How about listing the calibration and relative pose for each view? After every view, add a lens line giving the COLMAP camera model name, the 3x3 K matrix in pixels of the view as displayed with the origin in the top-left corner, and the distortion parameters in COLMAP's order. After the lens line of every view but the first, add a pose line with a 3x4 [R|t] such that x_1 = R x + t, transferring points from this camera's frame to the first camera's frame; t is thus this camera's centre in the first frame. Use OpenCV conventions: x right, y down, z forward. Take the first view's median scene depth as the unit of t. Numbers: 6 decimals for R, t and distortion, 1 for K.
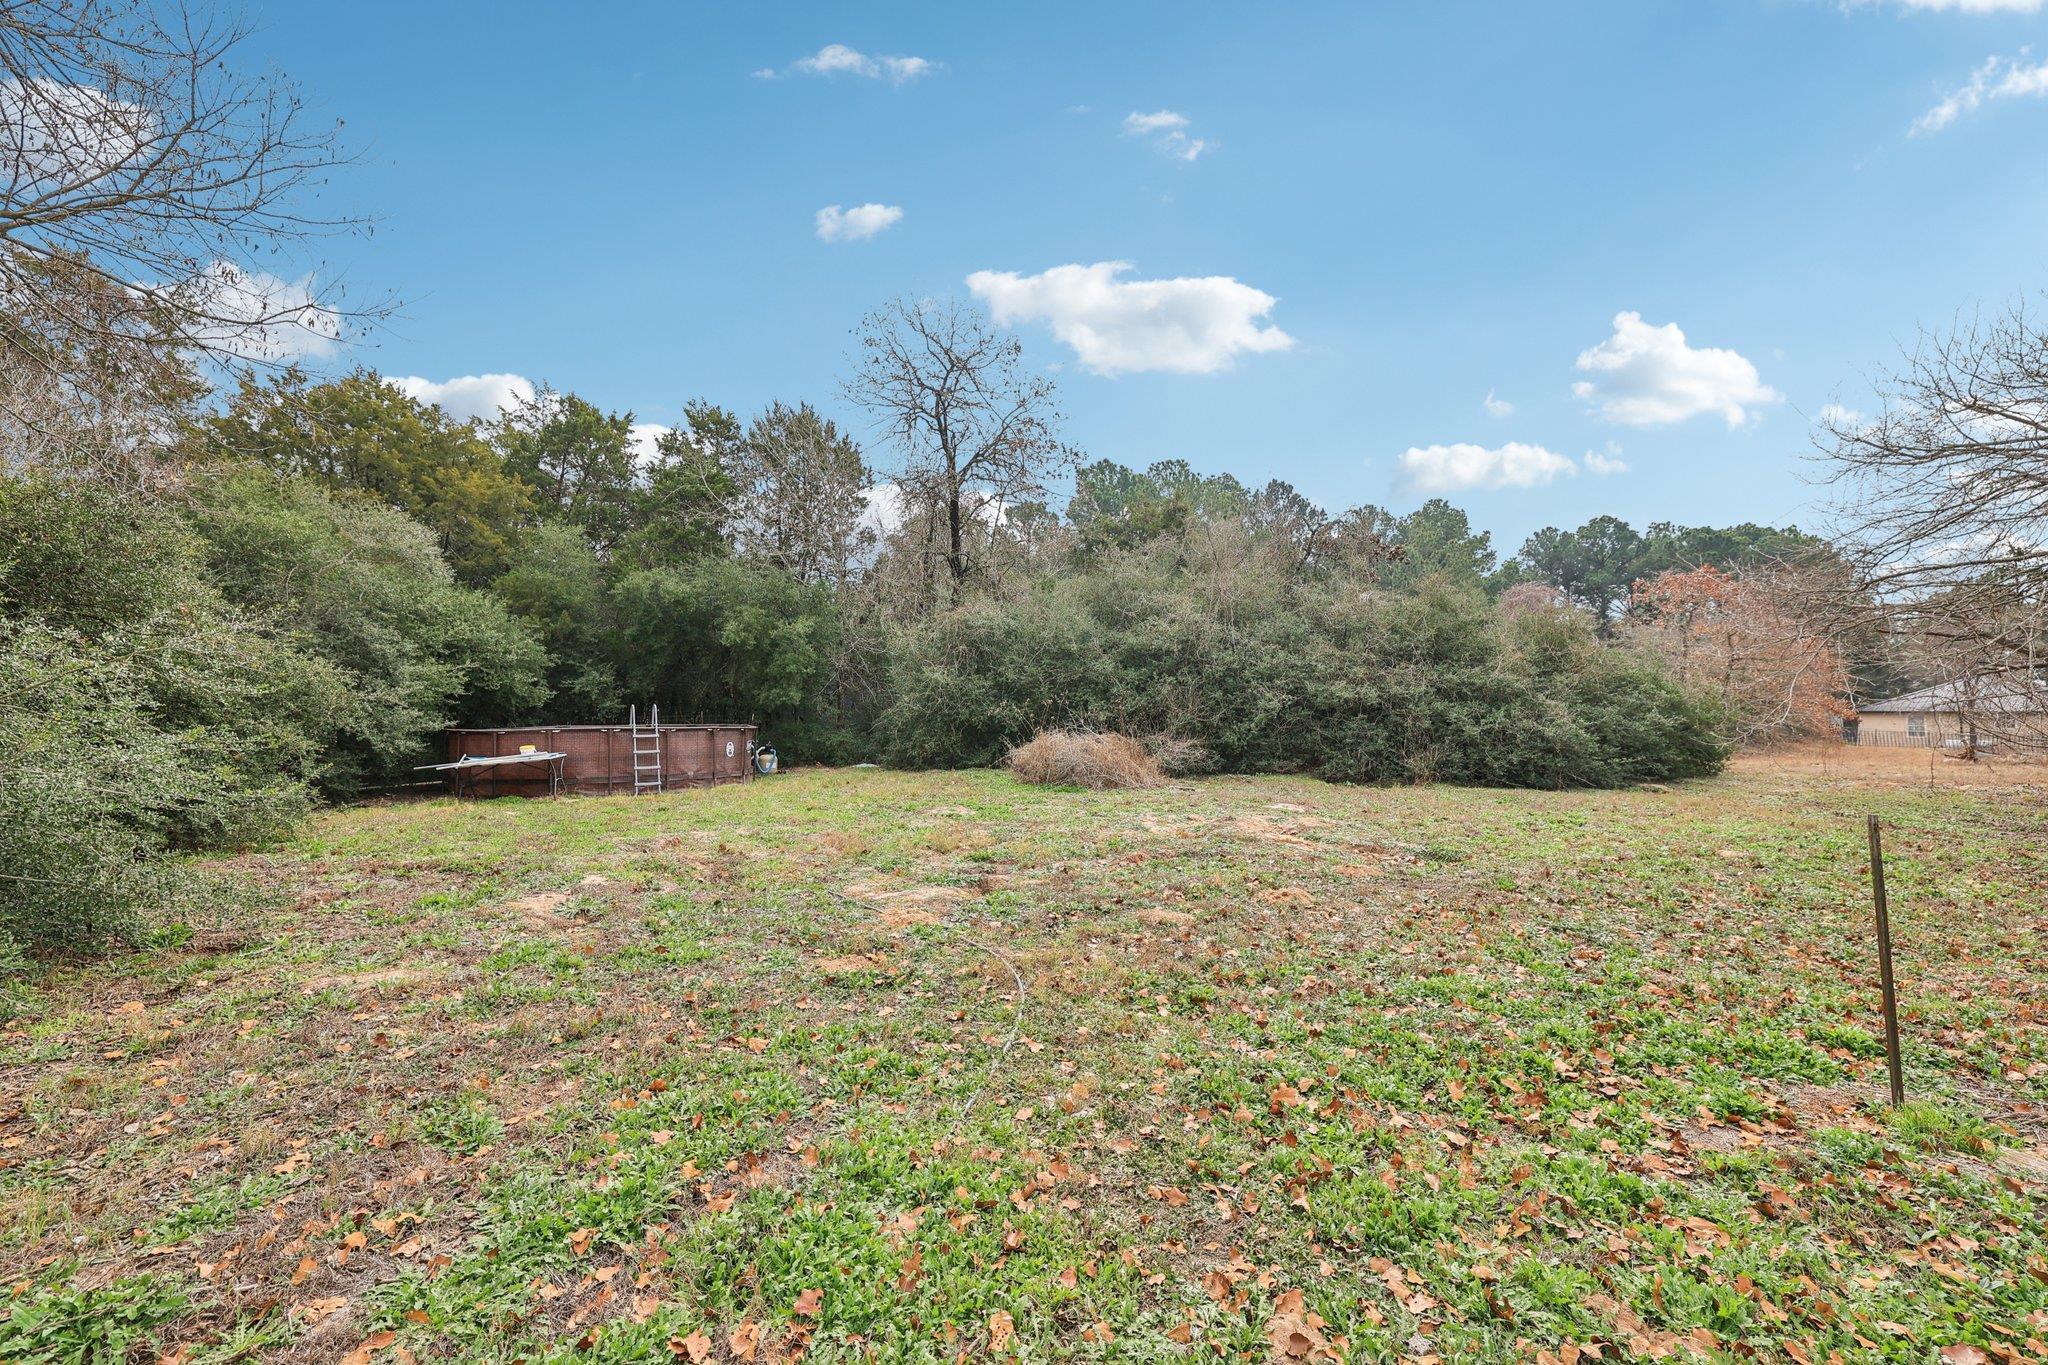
lens RADIAL K [[865.4, 0, 1032.9], [0, 865.4, 681.7], [0, 0, 1]] dist [-0.001020, -0.000138]
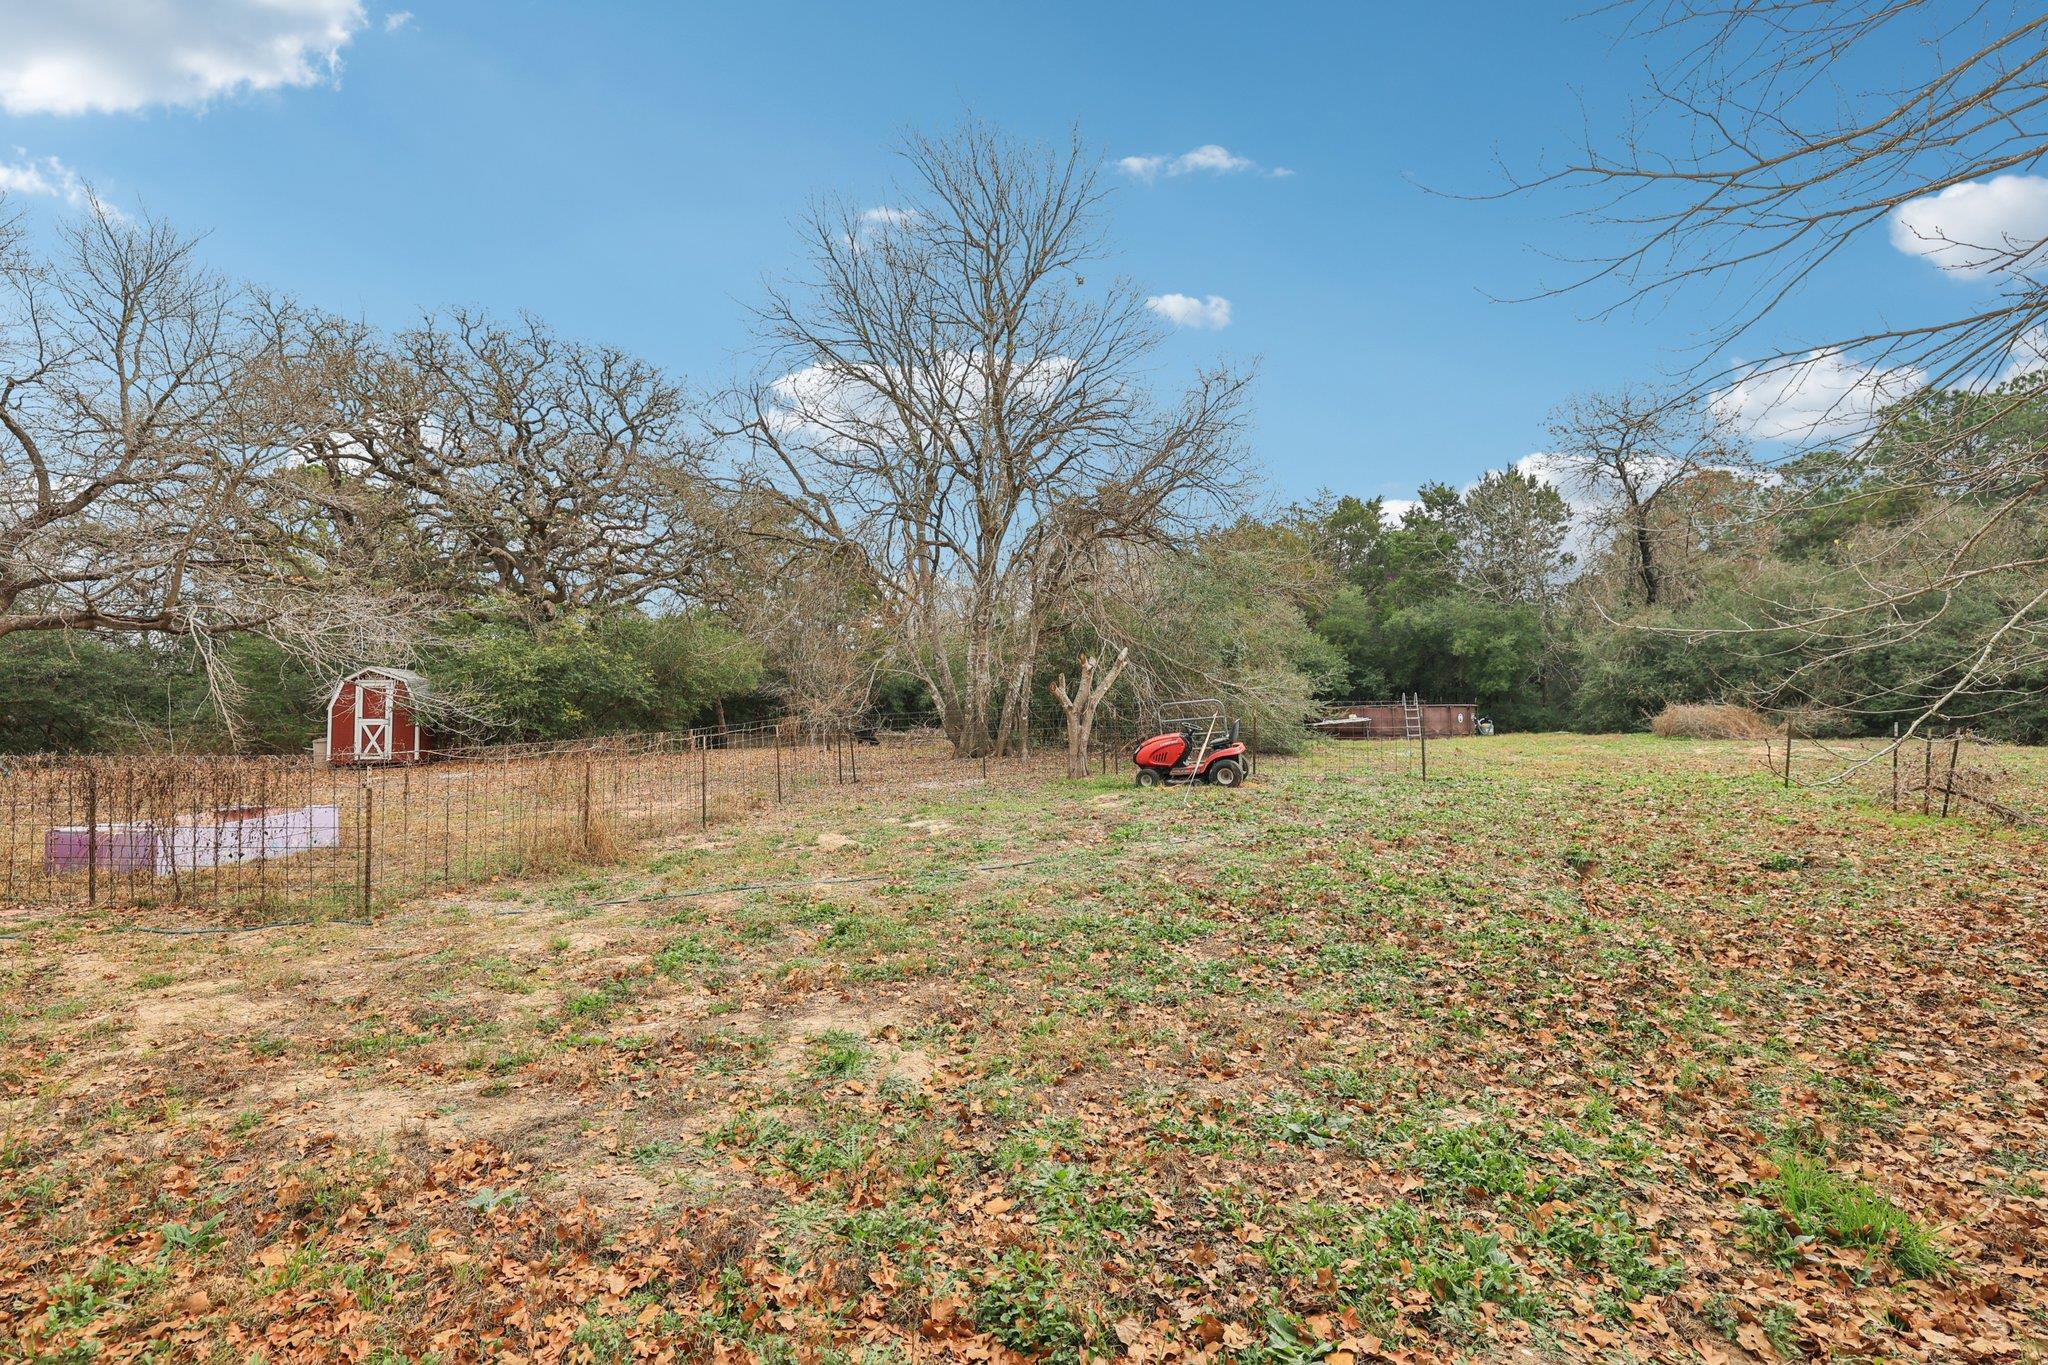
lens RADIAL K [[852.0, 0, 1024.7], [0, 852.0, 690.3], [0, 0, 1]] dist [-0.000157, 0.000021]
pose [[0.691067, -0.024483, -0.722376, 0.214610], [0.039823, 0.999198, 0.004233, -0.013977], [0.721693, -0.031692, 0.691488, -0.618203]]
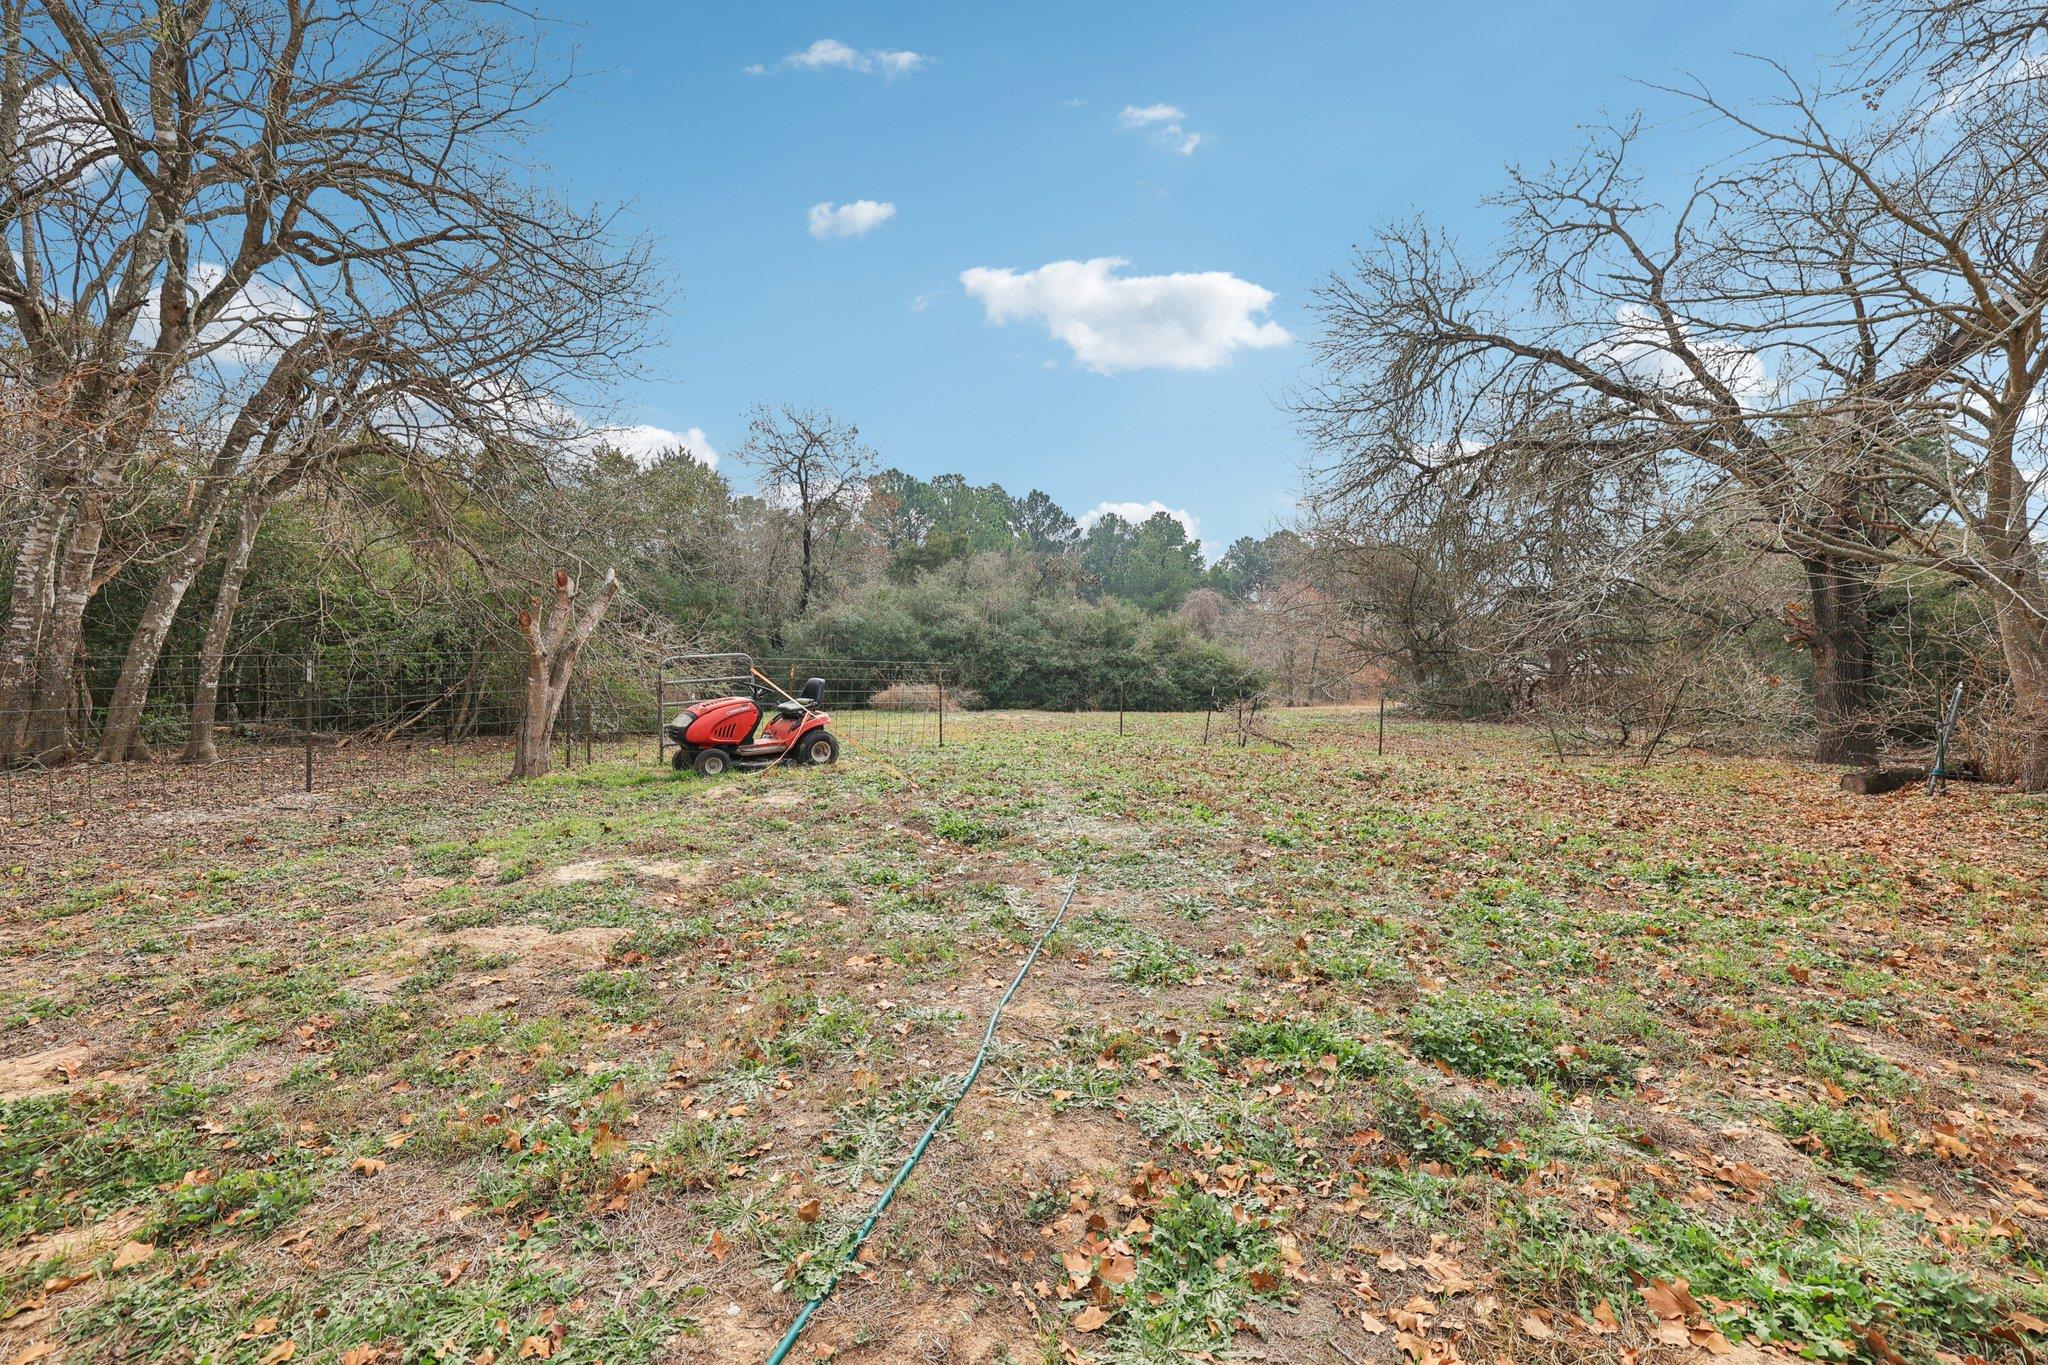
lens RADIAL K [[865.4, 0, 1032.9], [0, 865.4, 681.7], [0, 0, 1]] dist [-0.001020, -0.000138]
pose [[0.965717, -0.004421, 0.259560, -0.124344], [-0.002097, 0.999690, 0.024829, 0.005118], [-0.259589, -0.024522, 0.965408, -0.579739]]
